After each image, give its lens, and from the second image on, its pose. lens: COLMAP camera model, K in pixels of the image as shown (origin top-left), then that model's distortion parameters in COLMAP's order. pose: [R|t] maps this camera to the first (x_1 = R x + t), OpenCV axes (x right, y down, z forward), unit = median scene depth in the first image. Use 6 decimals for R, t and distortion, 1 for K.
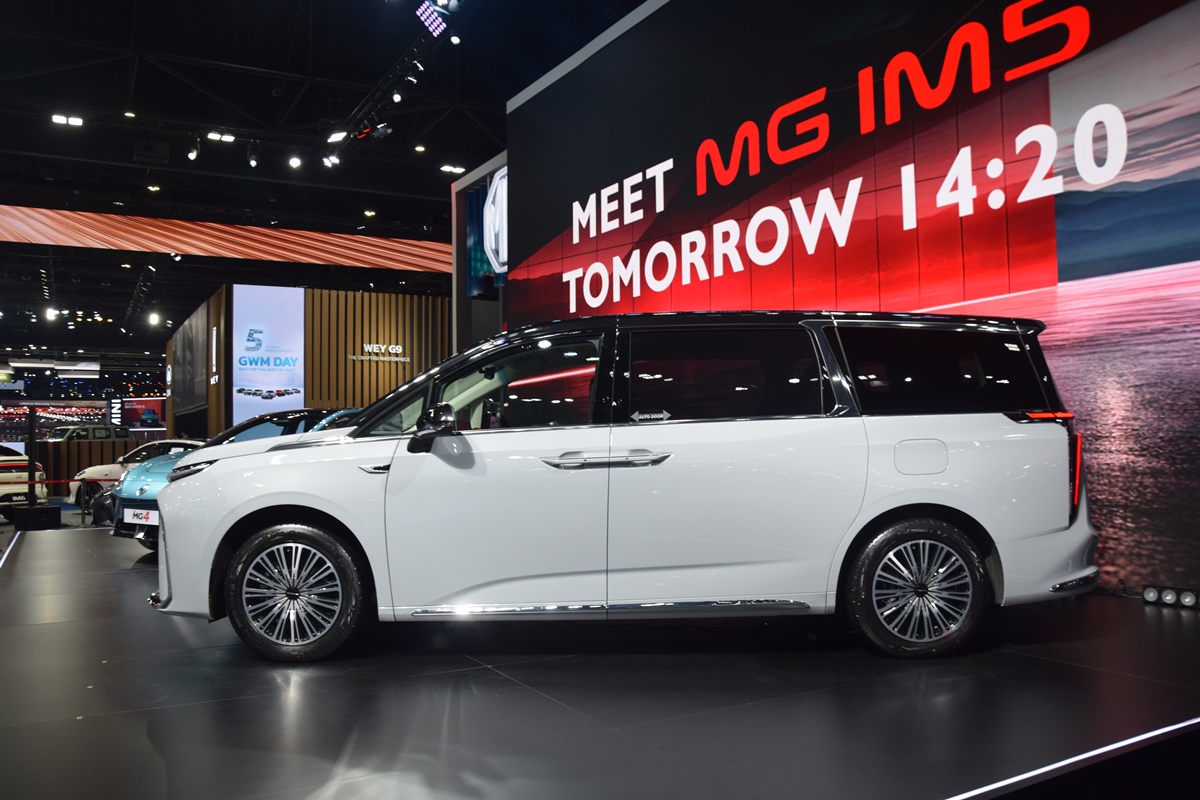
lens RADIAL K [[930.1, 0, 601.6], [0, 930.1, 412.2], [0, 0, 1]] dist [-0.139993, 0.105772]
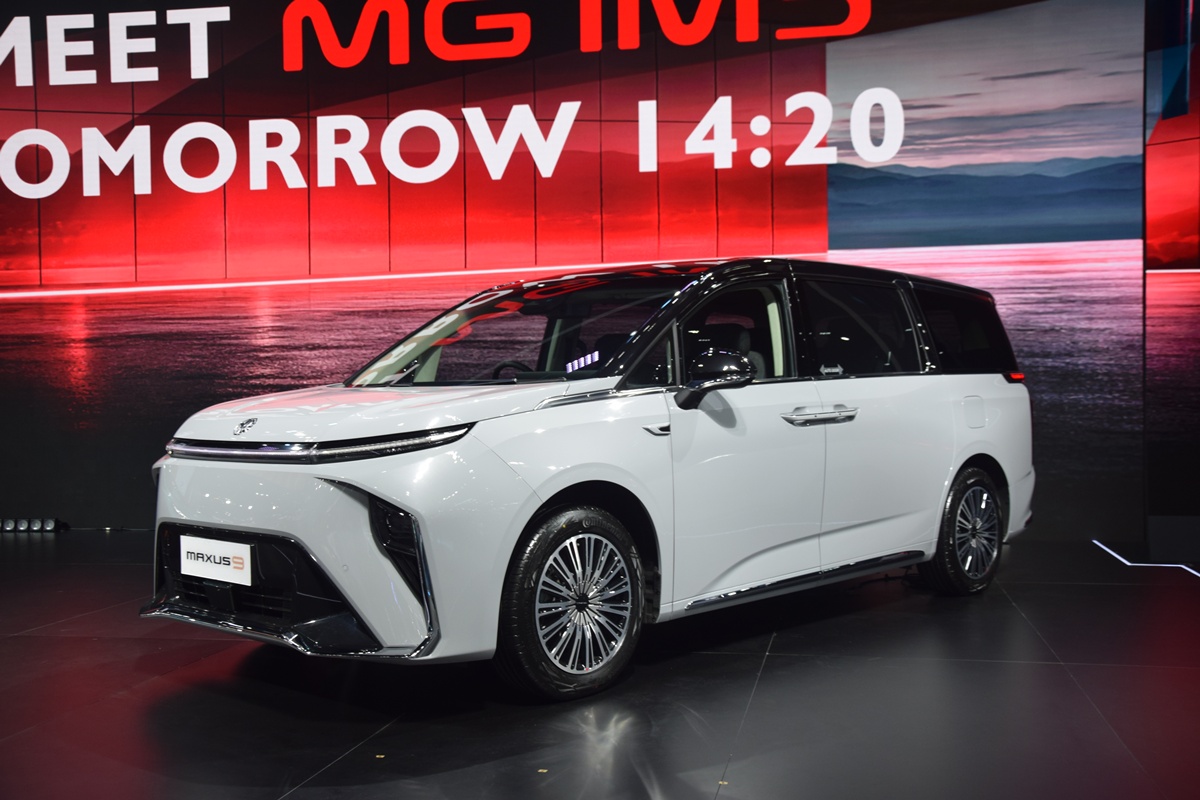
lens RADIAL K [[1224.8, 0, 601.9], [0, 1224.8, 404.1], [0, 0, 1]] dist [0.028310, 0.000000]
pose [[0.678800, 0.000273, 0.734323, -0.792728], [-0.019895, 0.999640, 0.018019, 0.016312], [-0.734053, -0.026841, 0.678561, 0.245843]]
